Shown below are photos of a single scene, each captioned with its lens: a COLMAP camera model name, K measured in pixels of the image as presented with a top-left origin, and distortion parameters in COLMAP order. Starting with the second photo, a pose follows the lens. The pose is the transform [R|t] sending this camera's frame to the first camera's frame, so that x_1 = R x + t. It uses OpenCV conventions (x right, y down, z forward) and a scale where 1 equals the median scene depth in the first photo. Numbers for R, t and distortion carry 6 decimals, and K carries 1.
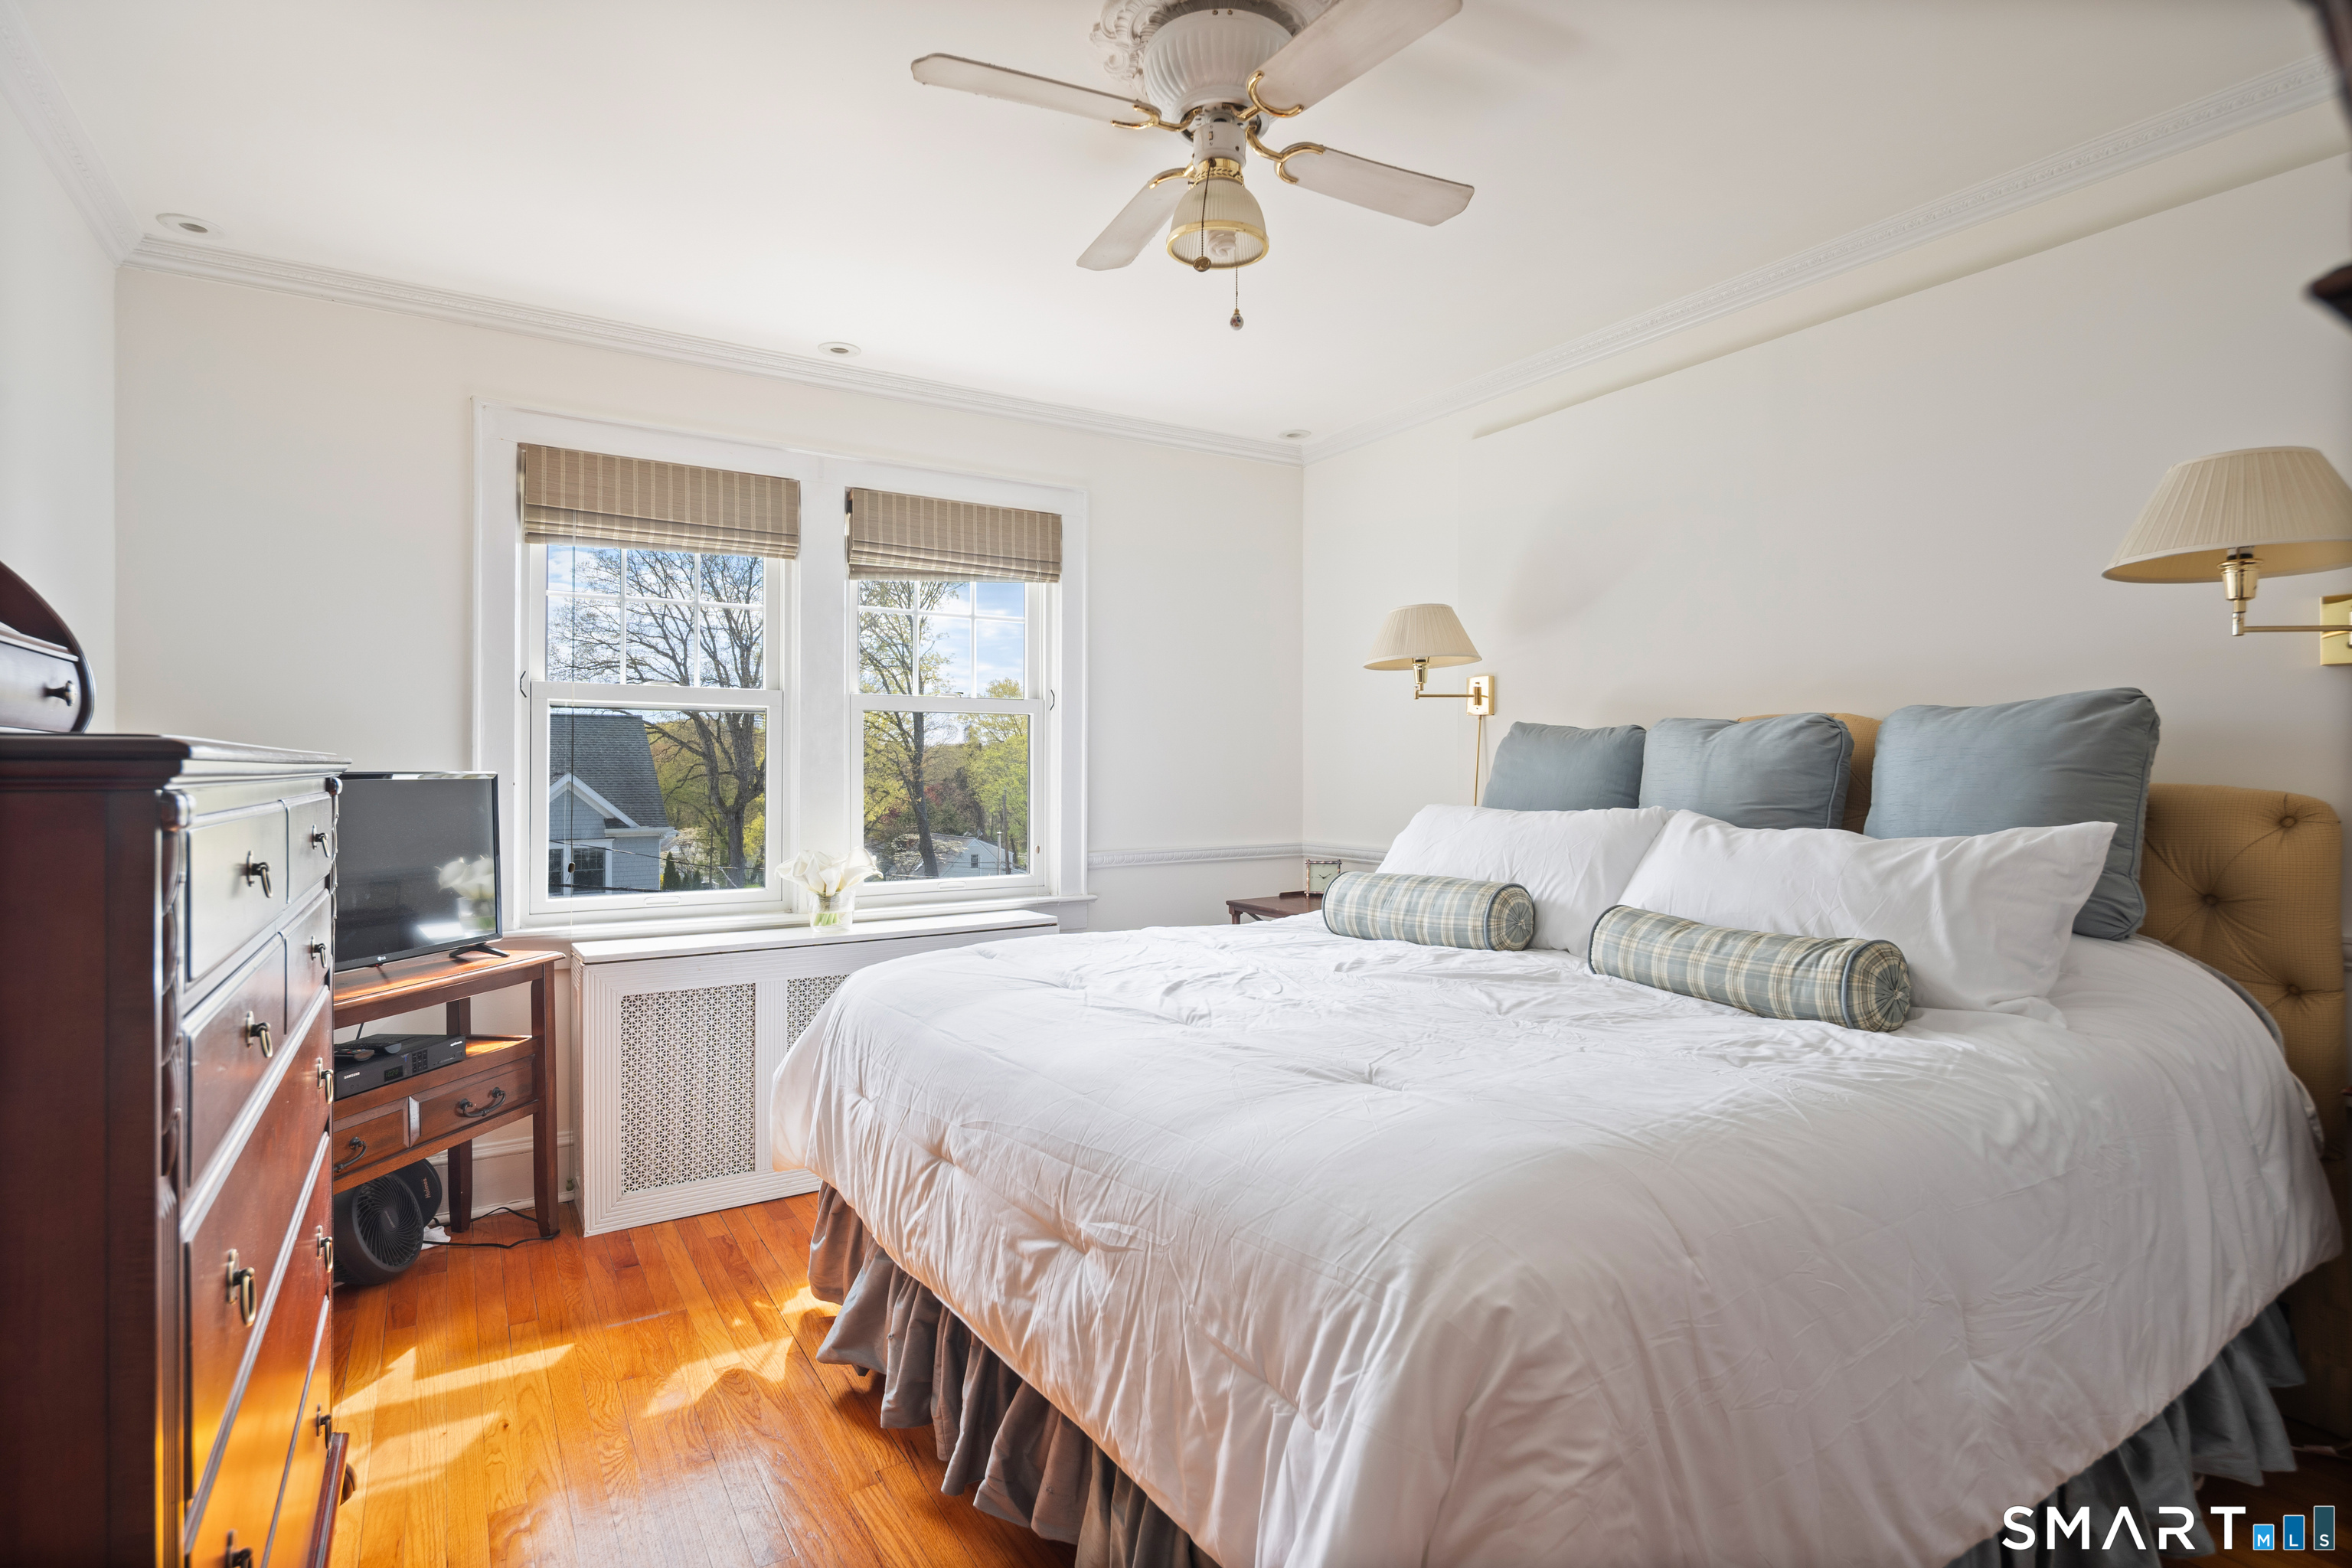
lens RADIAL K [[1201.1, 0, 1166.1], [0, 1201.1, 750.9], [0, 0, 1]] dist [0.008594, -0.006193]
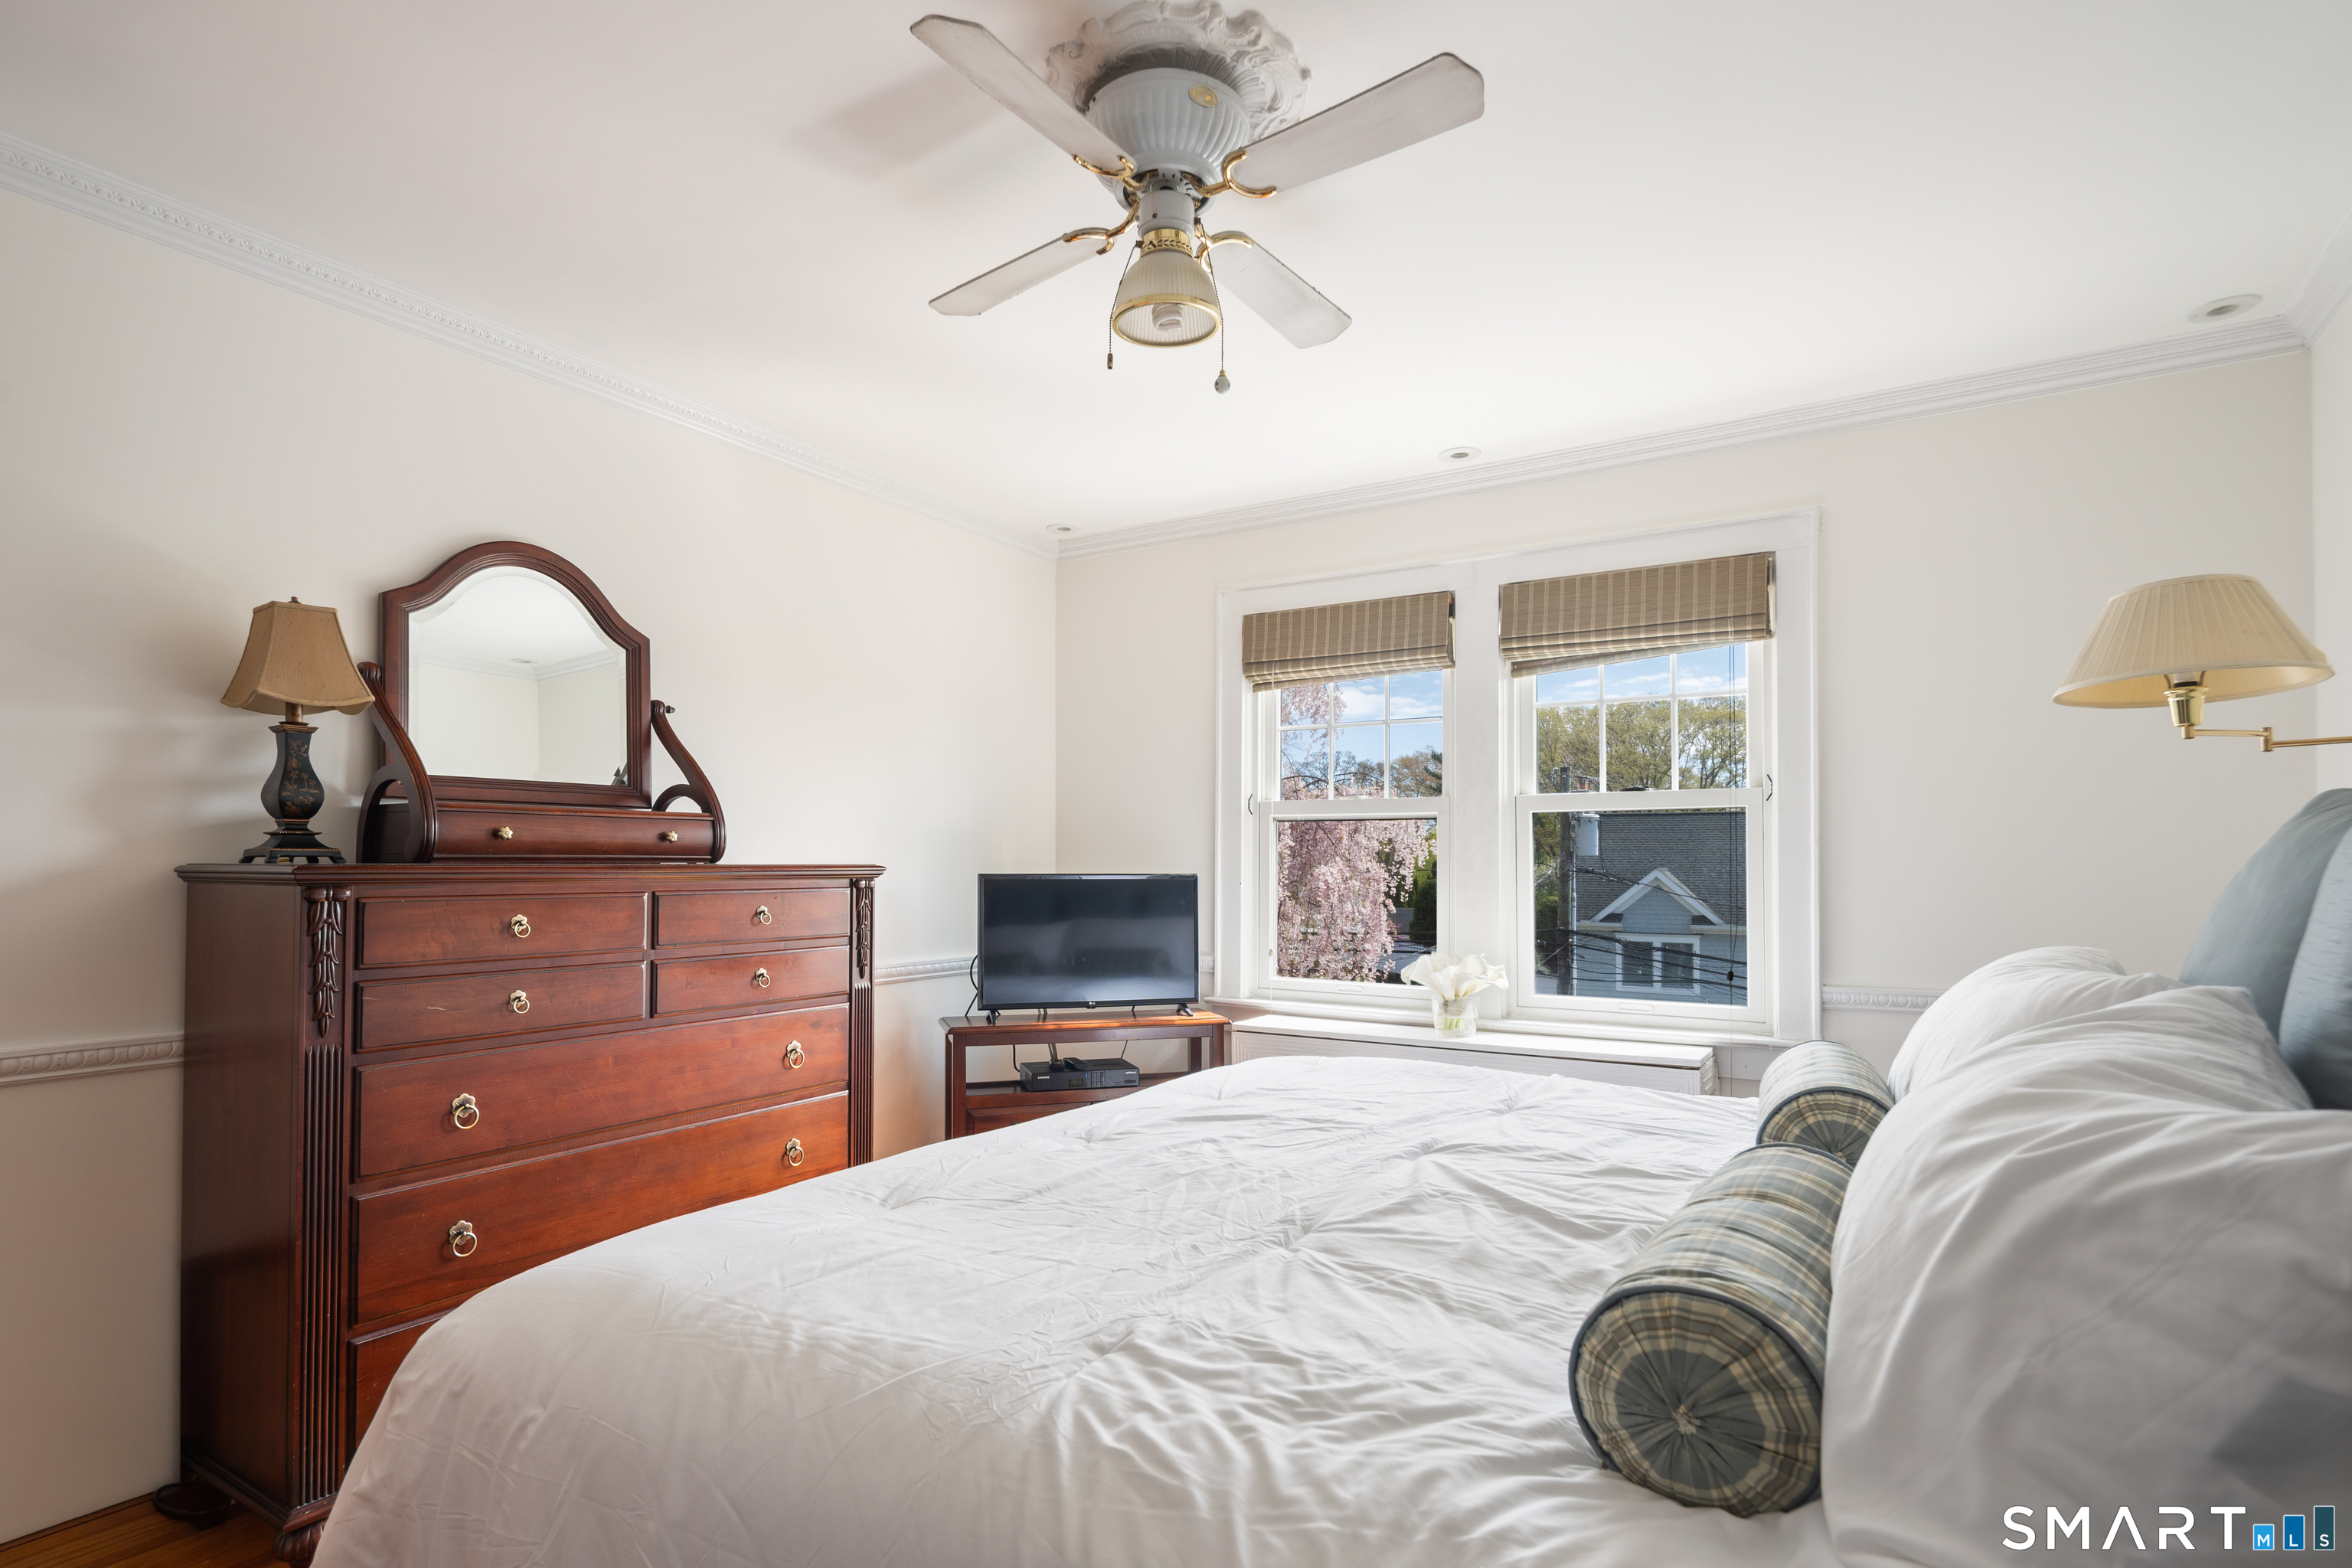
lens RADIAL K [[1191.3, 0, 1173.9], [0, 1191.3, 823.4], [0, 0, 1]] dist [0.002070, 0.000462]
pose [[0.427901, -0.029027, -0.903360, 0.516909], [0.013470, 0.999578, -0.025739, -0.003917], [0.903725, -0.001154, 0.428111, 0.358507]]
